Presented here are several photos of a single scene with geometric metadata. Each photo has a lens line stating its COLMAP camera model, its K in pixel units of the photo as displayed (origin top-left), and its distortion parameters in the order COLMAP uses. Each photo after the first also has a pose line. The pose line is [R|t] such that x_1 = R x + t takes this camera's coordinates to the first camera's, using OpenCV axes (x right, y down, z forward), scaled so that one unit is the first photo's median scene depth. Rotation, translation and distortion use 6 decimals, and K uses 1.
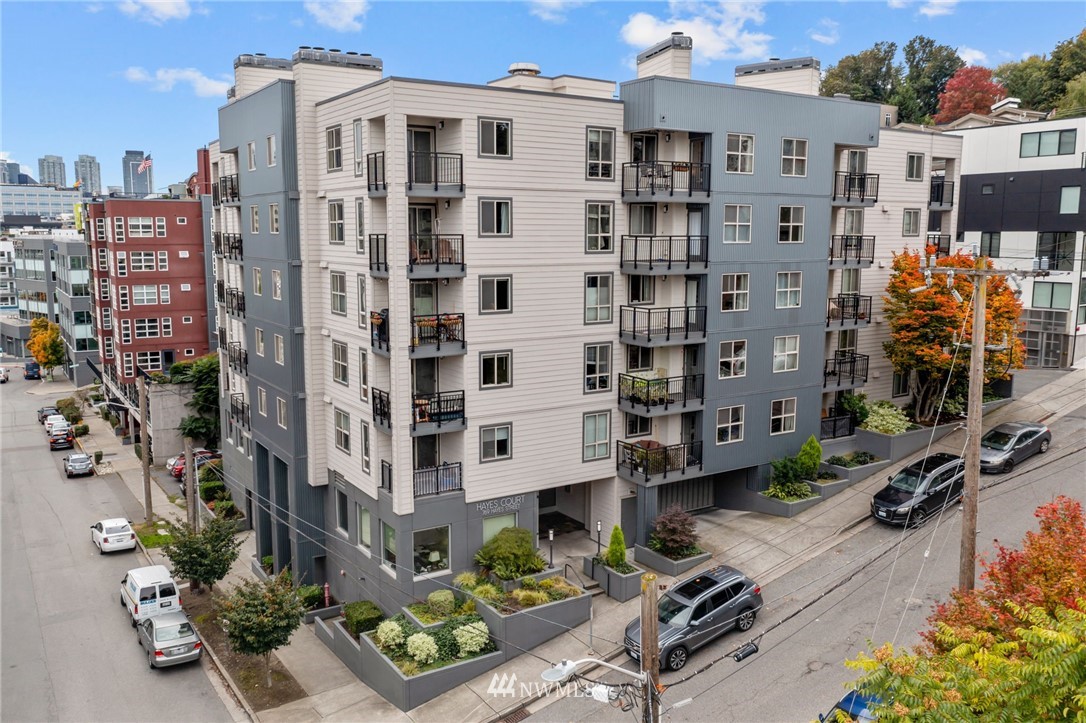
lens RADIAL K [[863.0, 0, 542.6], [0, 863.0, 361.6], [0, 0, 1]] dist [-0.035231, 0.006465]
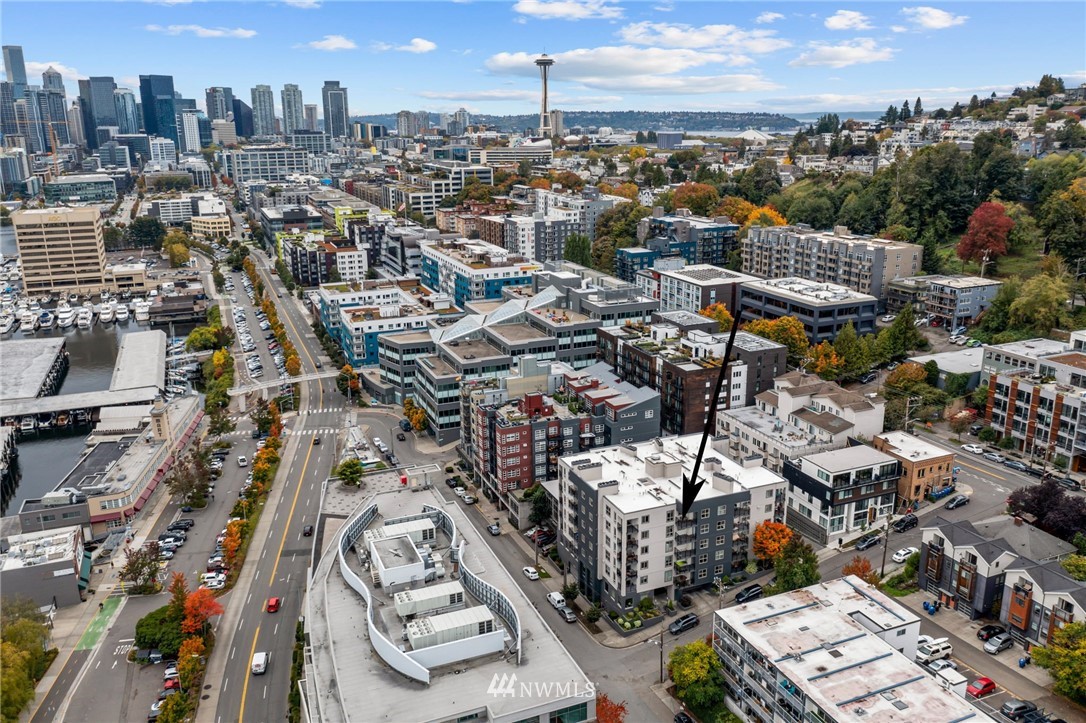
lens RADIAL K [[863.0, 0, 544.6], [0, 863.0, 359.4], [0, 0, 1]] dist [-0.035231, 0.006465]
pose [[0.983705, 0.031844, -0.176949, 0.185548], [-0.006723, 0.990017, 0.140787, -1.609522], [0.179666, -0.137303, 0.974099, -3.169714]]
